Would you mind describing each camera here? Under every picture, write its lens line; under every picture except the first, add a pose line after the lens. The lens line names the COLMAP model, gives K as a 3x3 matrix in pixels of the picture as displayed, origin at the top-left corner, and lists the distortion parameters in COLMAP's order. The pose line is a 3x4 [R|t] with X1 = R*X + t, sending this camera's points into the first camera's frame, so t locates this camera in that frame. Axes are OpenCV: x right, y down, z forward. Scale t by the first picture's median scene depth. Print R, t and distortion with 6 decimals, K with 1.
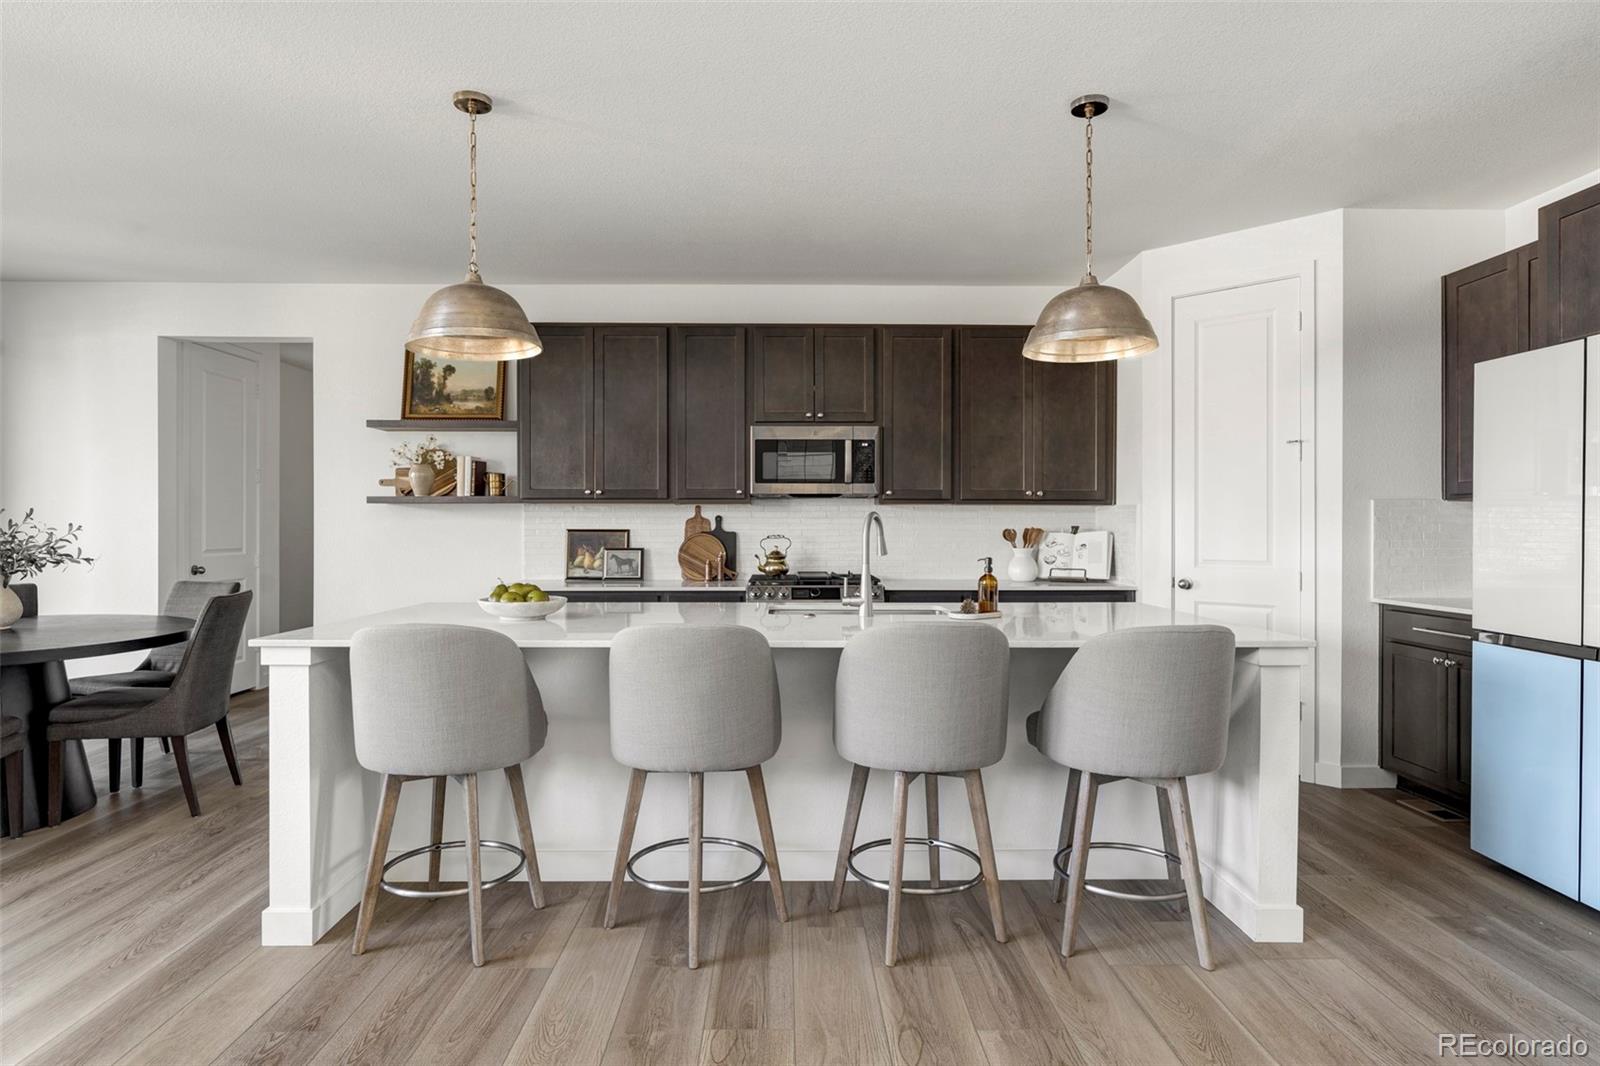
lens RADIAL K [[883.4, 0, 804.5], [0, 883.4, 530.8], [0, 0, 1]] dist [-0.007296, 0.002931]
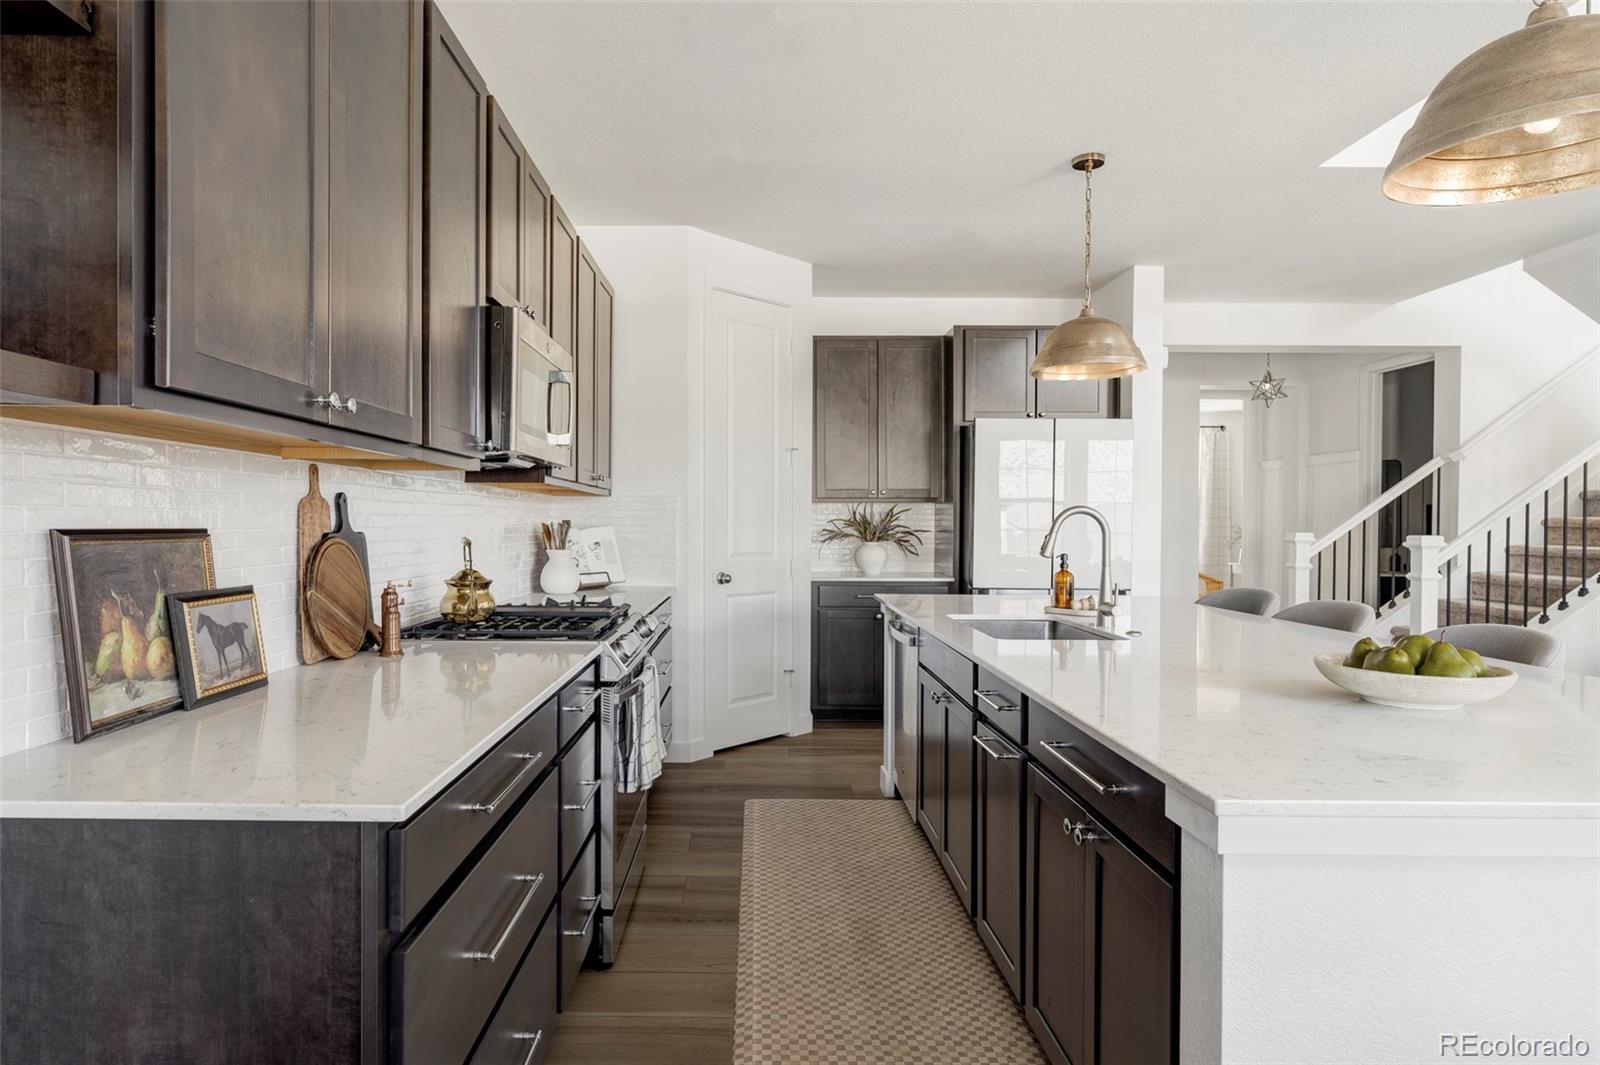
lens RADIAL K [[911.5, 0, 738.7], [0, 911.5, 532.6], [0, 0, 1]] dist [0.000532, -0.000747]
pose [[0.024751, -0.012193, 0.999619, -0.520602], [0.000825, 0.999926, 0.012176, -0.003968], [-0.999693, 0.000523, 0.024759, 0.827102]]
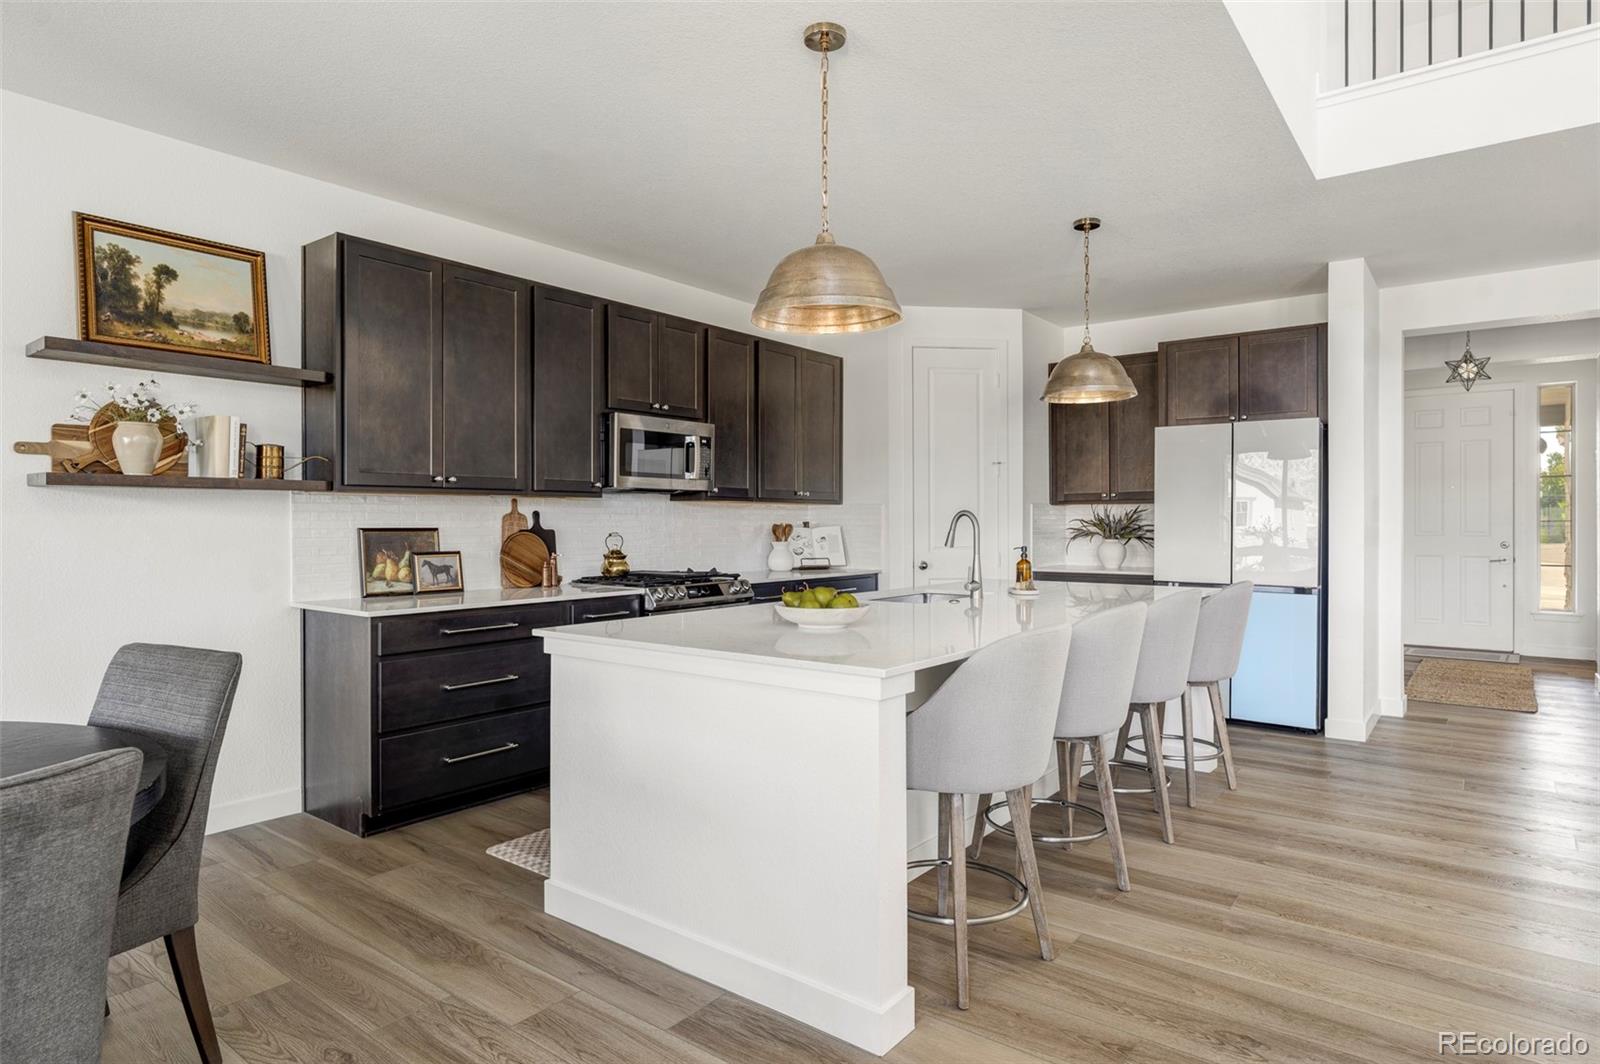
lens RADIAL K [[883.4, 0, 793.5], [0, 883.4, 527.5], [0, 0, 1]] dist [-0.007296, 0.002931]
pose [[0.633428, -0.007436, 0.773766, -0.615928], [0.006168, 0.999971, 0.004561, -0.003408], [-0.773777, 0.001883, 0.633455, 0.271152]]
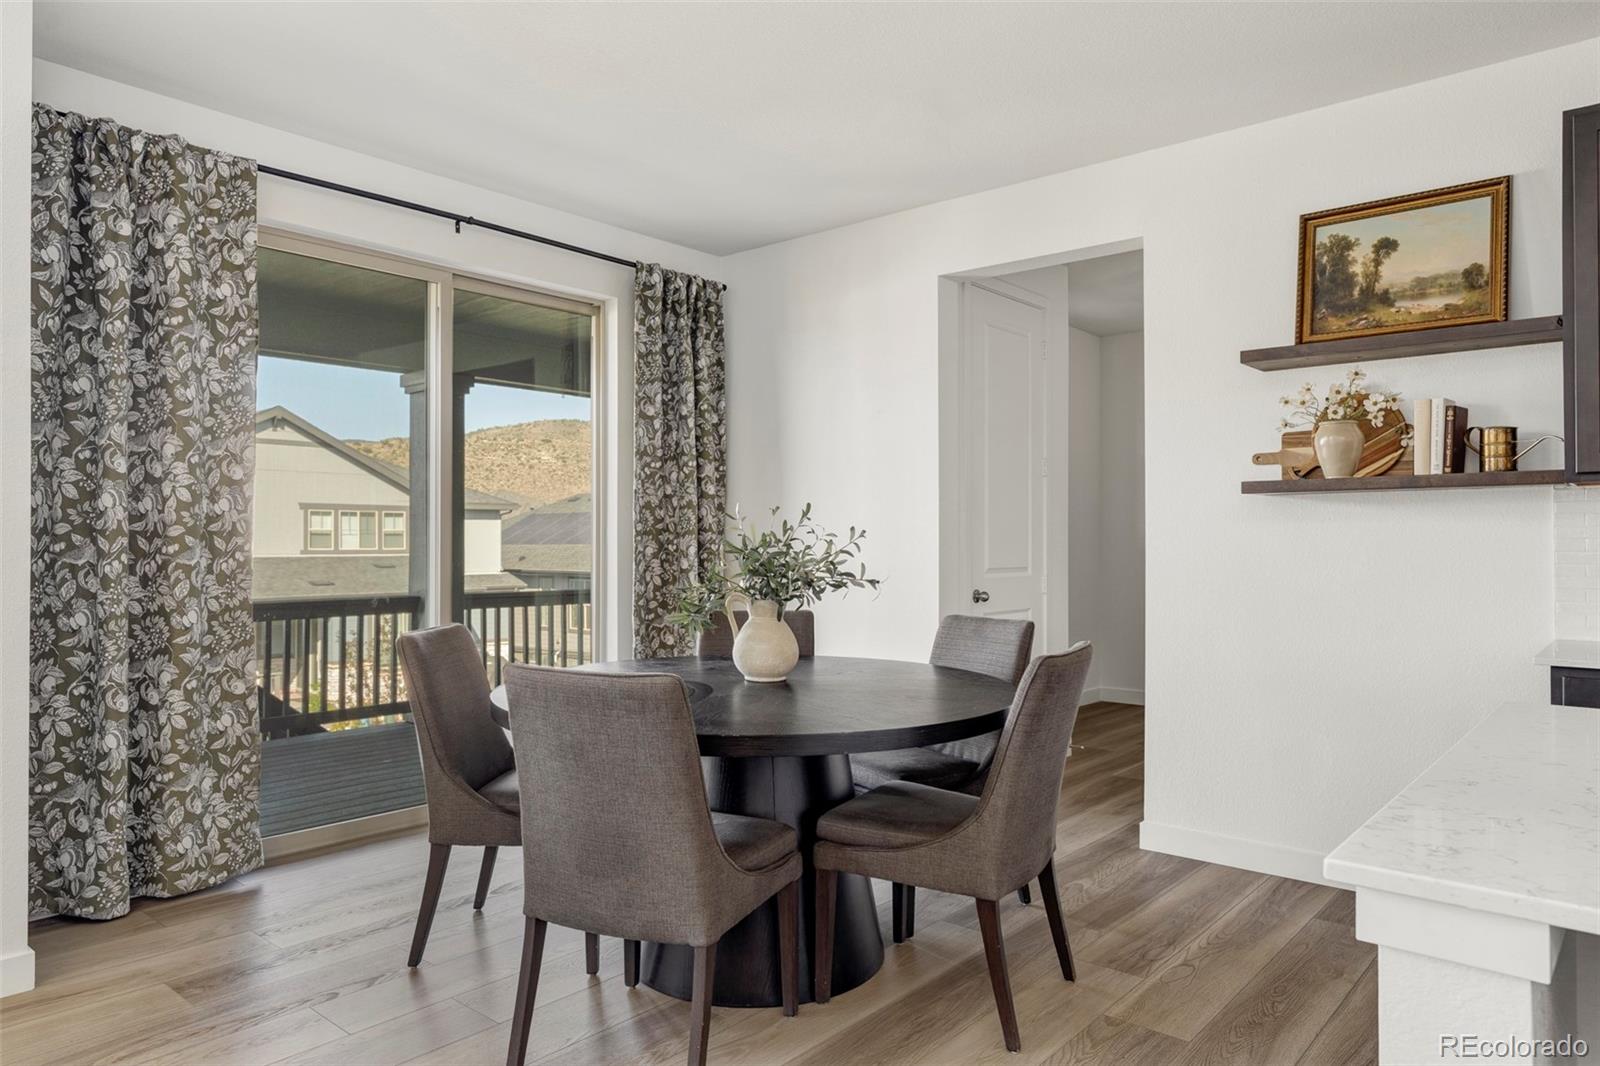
lens RADIAL K [[1044.0, 0, 798.3], [0, 1044.0, 534.9], [0, 0, 1]] dist [0.000793, 0.000352]
pose [[0.747041, -0.005209, -0.664758, -0.250272], [-0.003325, 0.999928, -0.011571, 0.005110], [0.664770, 0.010854, 0.746969, 0.282042]]
